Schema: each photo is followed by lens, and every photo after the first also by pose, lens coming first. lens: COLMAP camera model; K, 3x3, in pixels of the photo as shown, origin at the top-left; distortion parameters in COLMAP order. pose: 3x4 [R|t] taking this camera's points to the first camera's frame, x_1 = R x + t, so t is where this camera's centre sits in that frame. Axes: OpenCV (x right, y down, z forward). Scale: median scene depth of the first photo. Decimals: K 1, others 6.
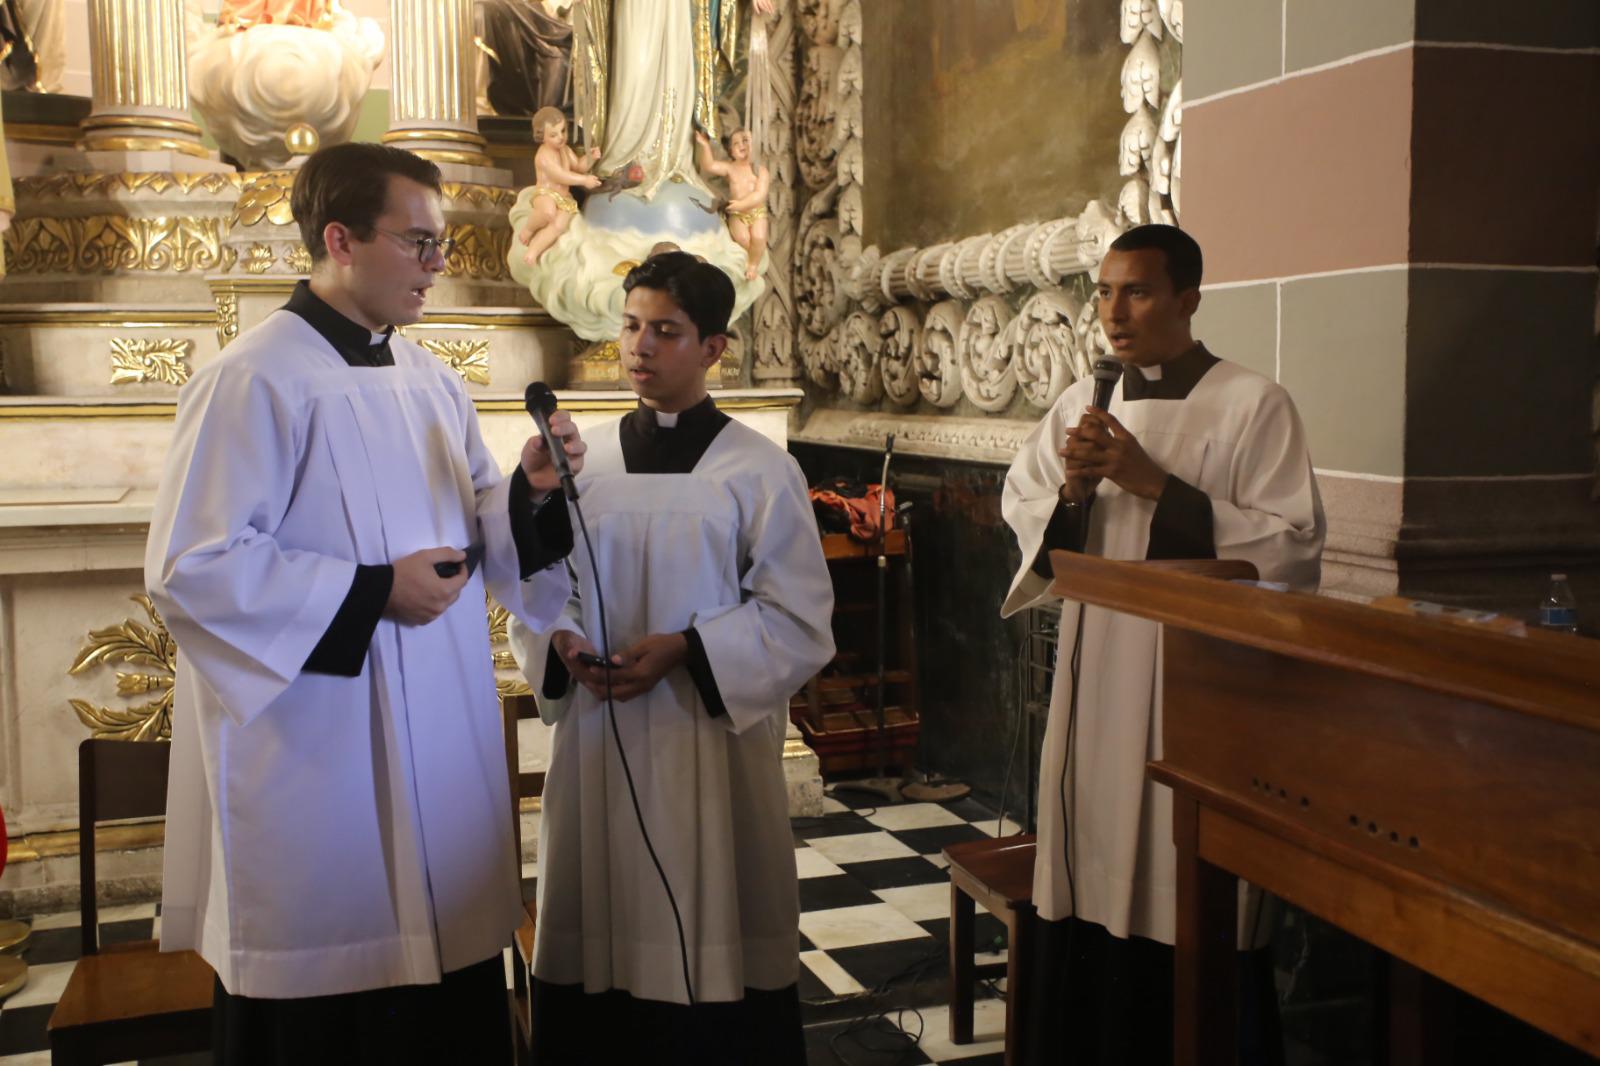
lens RADIAL K [[1726.4, 0, 798.0], [0, 1726.4, 513.9], [0, 0, 1]] dist [0.039488, 0.051551]
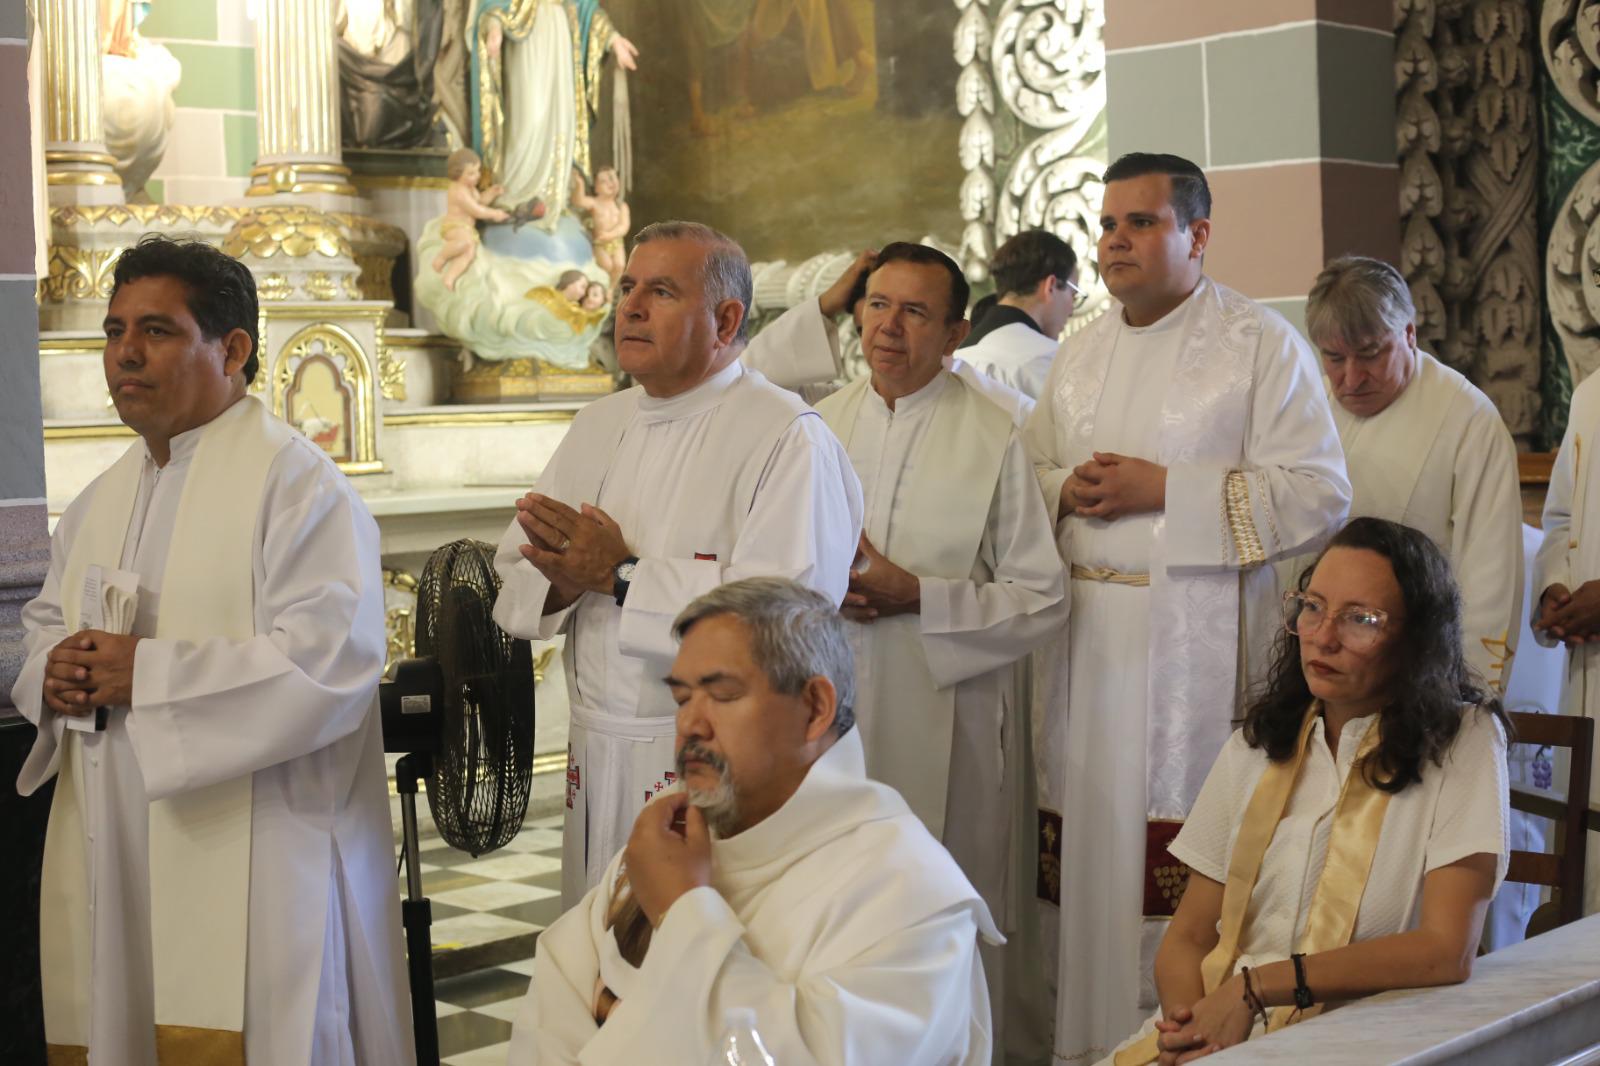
lens RADIAL K [[2337.1, 0, 799.2], [0, 2337.1, 513.4], [0, 0, 1]] dist [-0.089362, -0.046596]
pose [[0.910457, -0.040037, 0.411662, -0.560210], [0.056853, 0.997971, -0.028680, 0.050637], [-0.409679, 0.049516, 0.910885, -0.417635]]
